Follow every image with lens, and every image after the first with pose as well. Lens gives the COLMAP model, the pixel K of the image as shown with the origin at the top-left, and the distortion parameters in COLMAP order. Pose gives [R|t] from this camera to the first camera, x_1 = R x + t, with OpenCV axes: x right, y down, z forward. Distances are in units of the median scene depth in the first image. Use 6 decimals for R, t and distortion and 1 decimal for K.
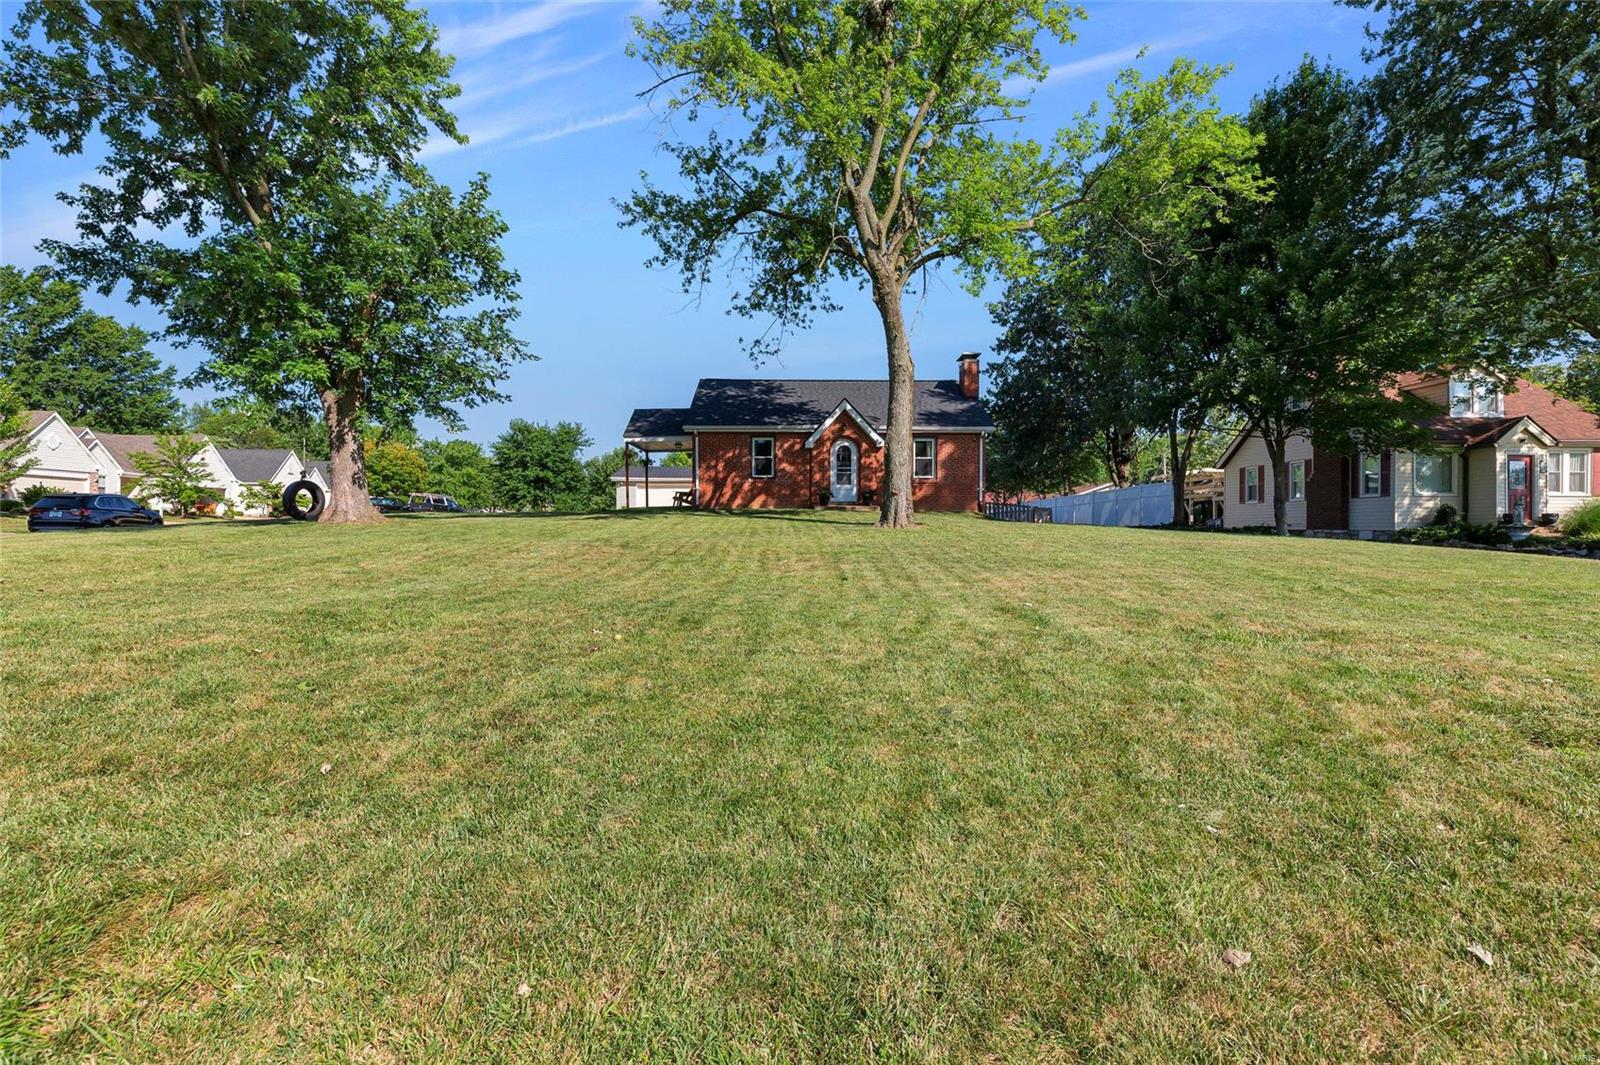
lens RADIAL K [[728.2, 0, 798.6], [0, 728.2, 521.9], [0, 0, 1]] dist [0.001778, -0.000013]
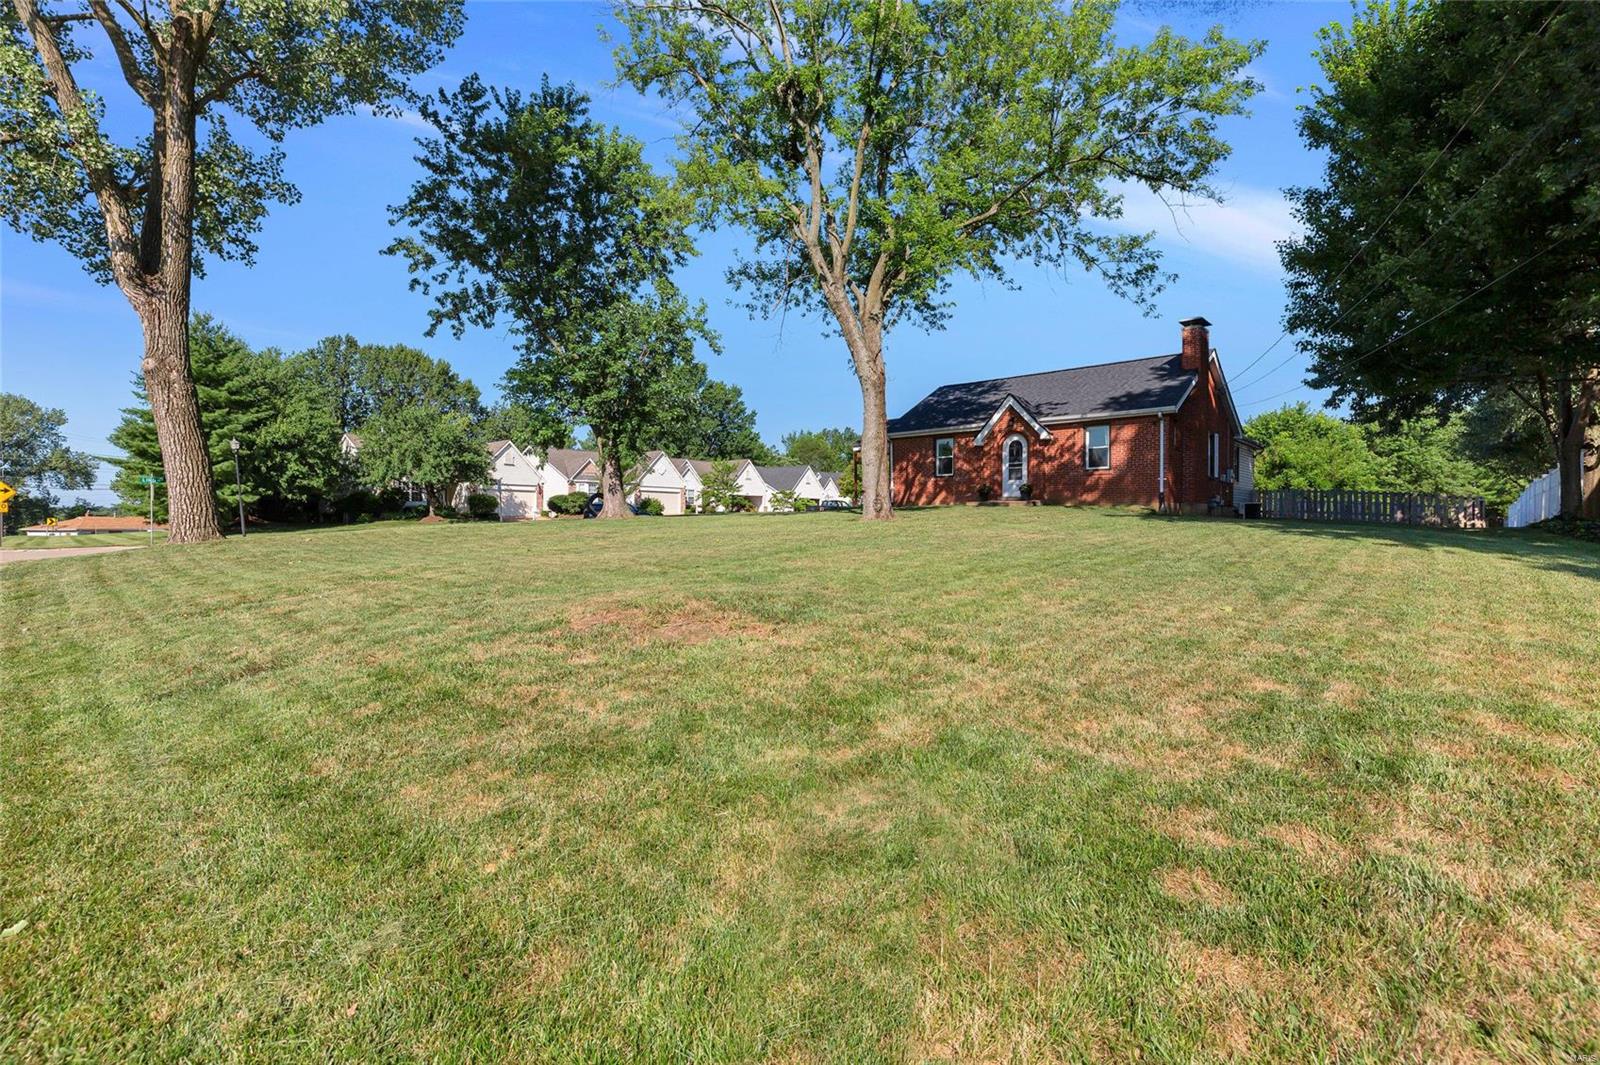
lens RADIAL K [[728.2, 0, 809.1], [0, 728.2, 530.6], [0, 0, 1]] dist [0.001778, -0.000013]
pose [[0.731373, 0.008246, -0.681928, 0.534074], [0.002482, 0.999888, 0.014753, 0.002900], [0.681973, -0.012482, 0.731271, 0.082393]]
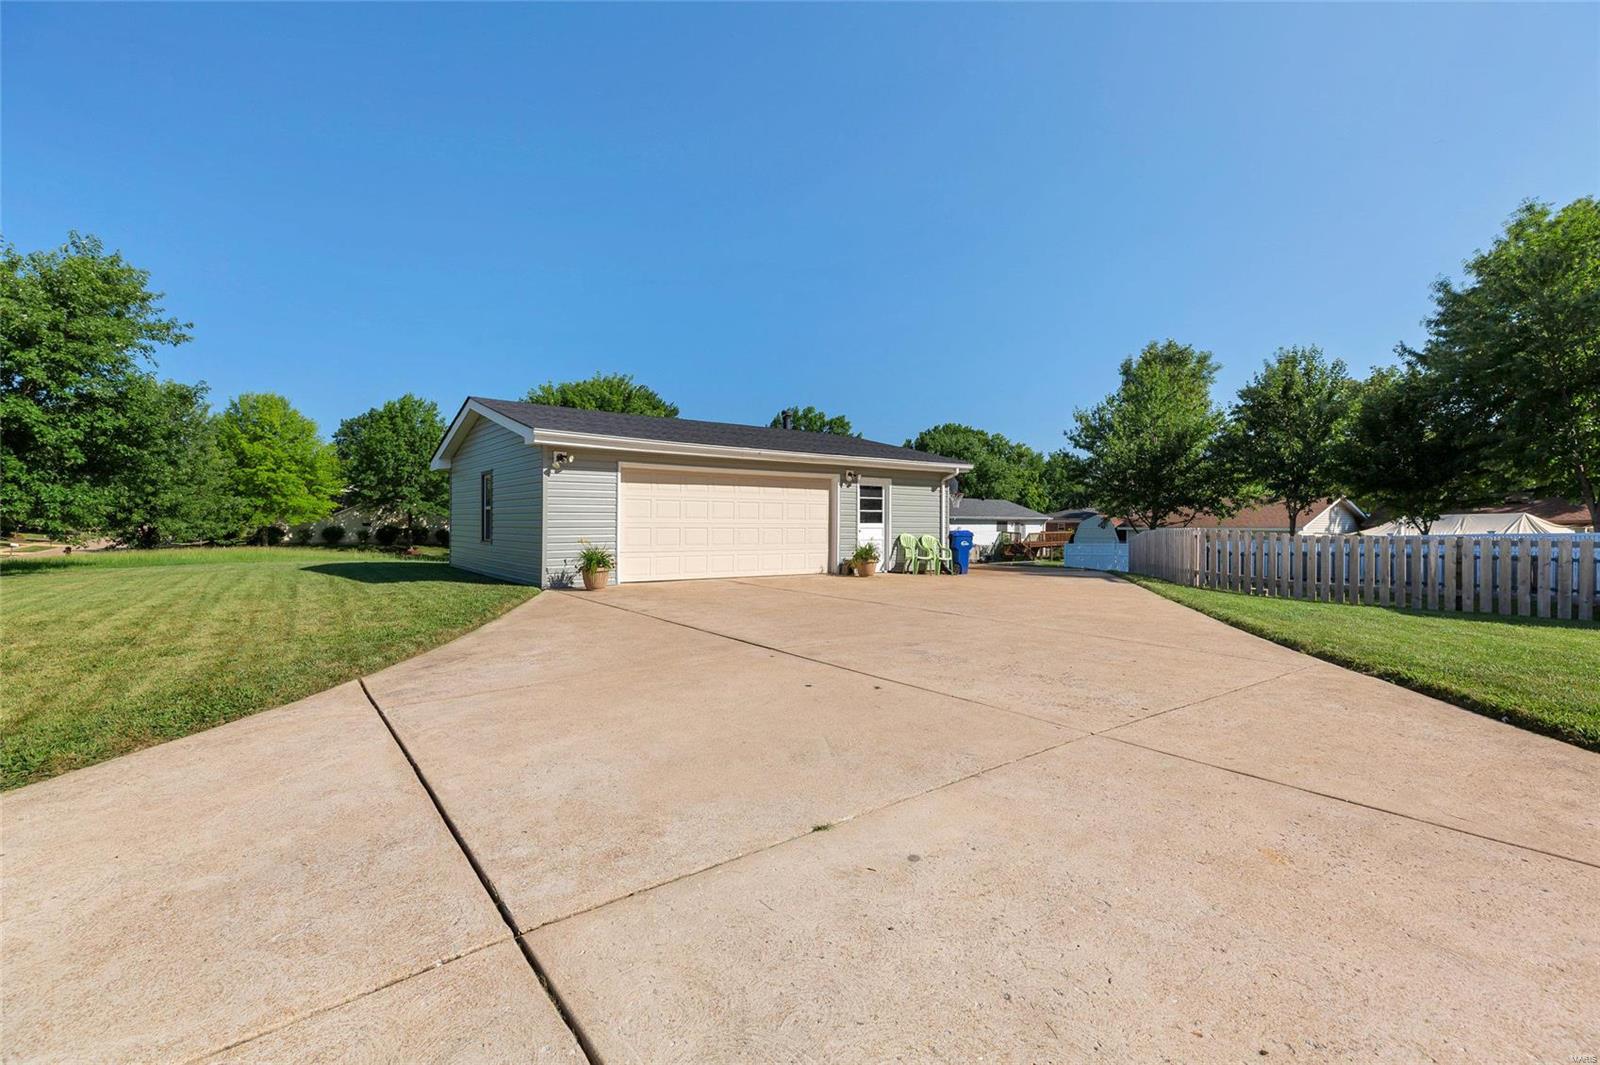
lens RADIAL K [[728.2, 0, 841.7], [0, 728.2, 516.3], [0, 0, 1]] dist [0.001778, -0.000013]
pose [[0.820342, 0.005446, 0.571847, -0.643429], [-0.003438, 0.999984, -0.004591, -0.066283], [-0.571863, 0.001800, 0.820347, 1.556622]]
